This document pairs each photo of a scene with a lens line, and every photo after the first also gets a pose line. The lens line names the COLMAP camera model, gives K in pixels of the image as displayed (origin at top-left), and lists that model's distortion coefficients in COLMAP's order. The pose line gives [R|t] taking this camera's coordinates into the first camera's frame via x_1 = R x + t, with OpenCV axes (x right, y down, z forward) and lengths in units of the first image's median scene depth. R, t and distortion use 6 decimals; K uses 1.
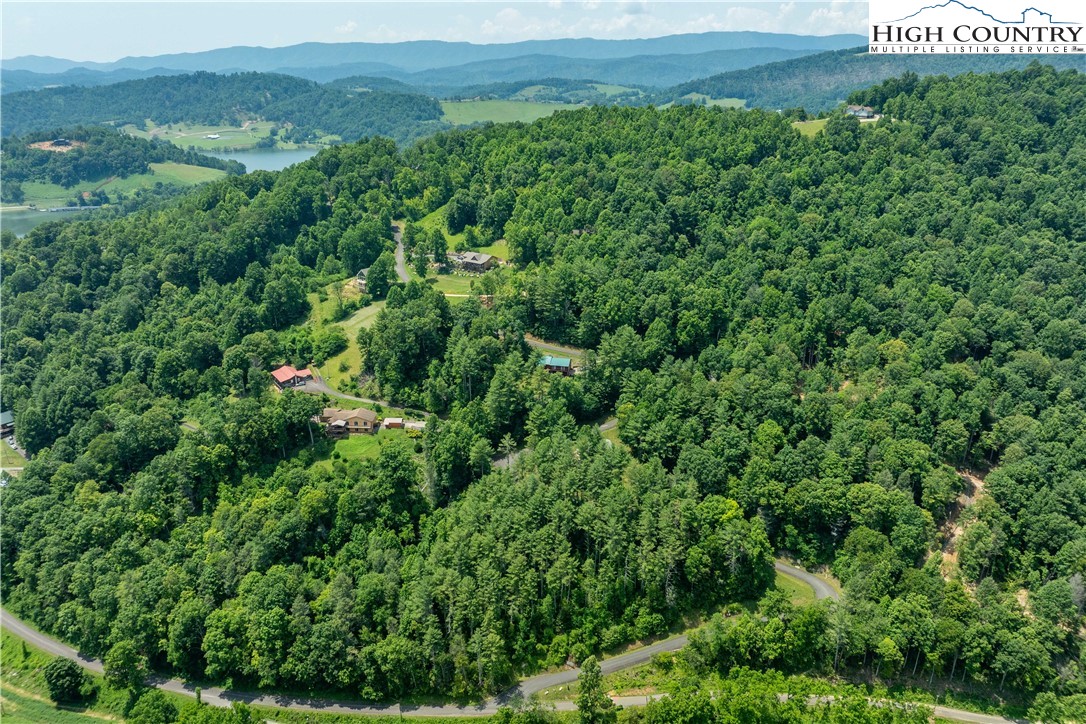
lens RADIAL K [[800.1, 0, 558.8], [0, 800.1, 356.0], [0, 0, 1]] dist [-0.036910, -0.005369]
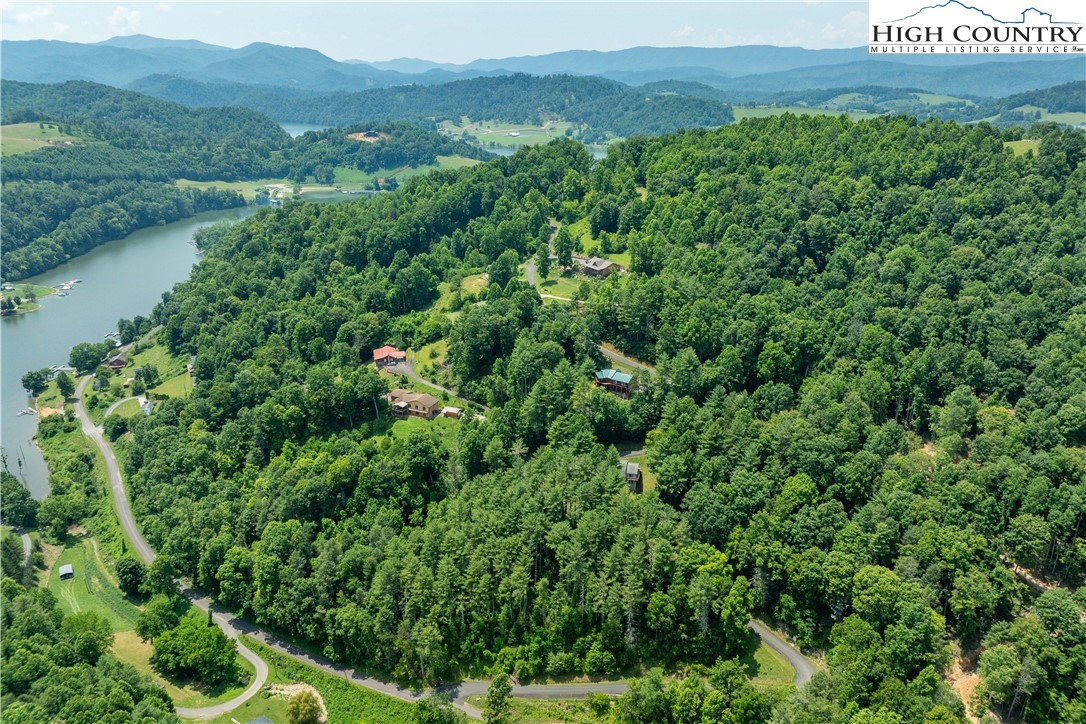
lens RADIAL K [[802.6, 0, 543.0], [0, 802.6, 362.0], [0, 0, 1]] dist [-0.041457, 0.004351]
pose [[0.920480, 0.132789, -0.367537, 0.285153], [-0.132433, 0.990843, 0.026312, -0.025241], [0.367665, 0.024454, 0.929637, 0.068913]]
